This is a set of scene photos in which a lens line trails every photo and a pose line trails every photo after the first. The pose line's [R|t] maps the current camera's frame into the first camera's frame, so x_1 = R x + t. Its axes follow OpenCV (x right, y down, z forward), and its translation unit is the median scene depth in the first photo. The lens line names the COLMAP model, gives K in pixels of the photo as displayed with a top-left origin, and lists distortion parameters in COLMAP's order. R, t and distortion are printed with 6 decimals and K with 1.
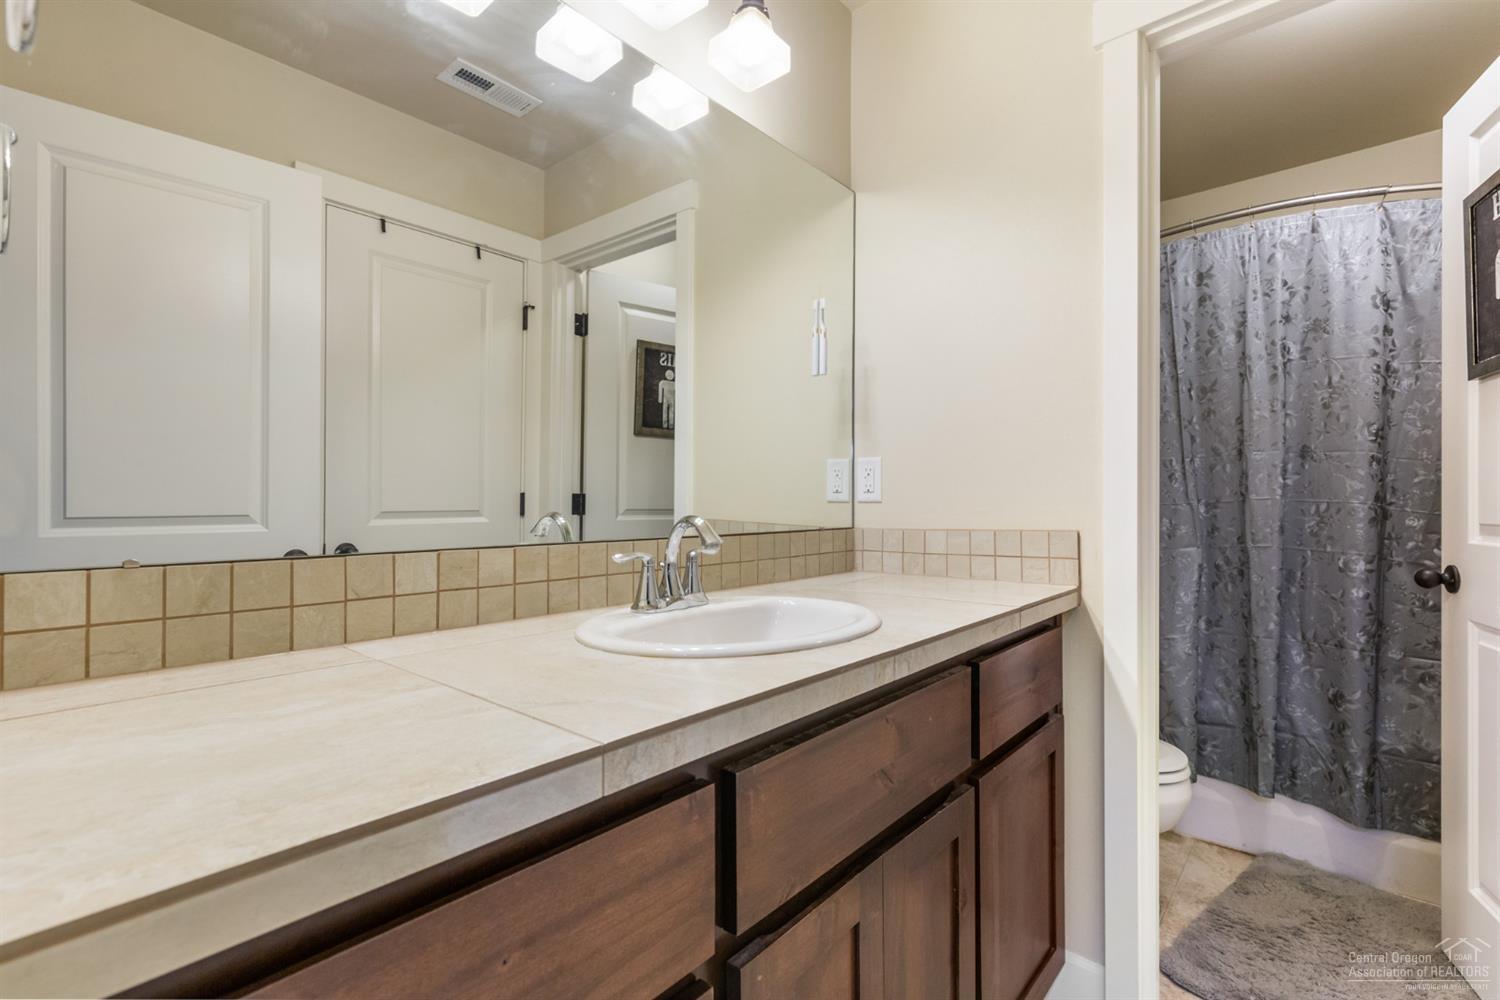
lens RADIAL K [[683.8, 0, 759.0], [0, 683.8, 501.2], [0, 0, 1]] dist [0.006856, -0.000916]
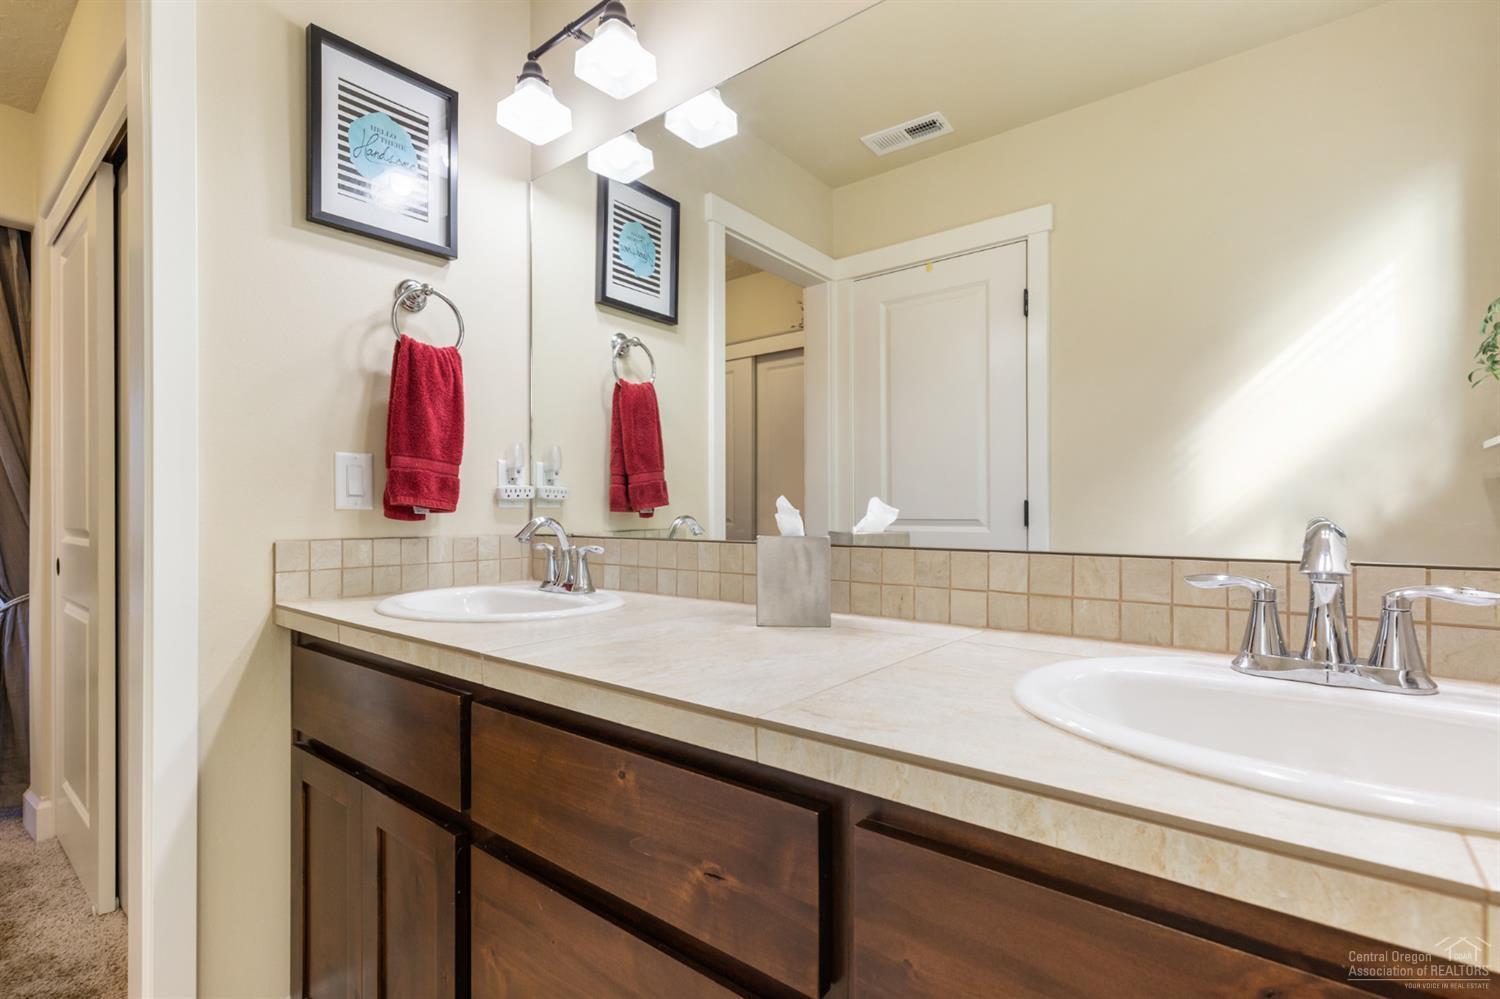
lens RADIAL K [[683.8, 0, 761.8], [0, 683.8, 508.6], [0, 0, 1]] dist [0.006856, -0.000916]
pose [[0.037096, -0.001946, -0.999310, 1.653443], [0.004389, 0.999989, -0.001785, -0.000990], [0.999302, -0.004319, 0.037104, 1.701639]]
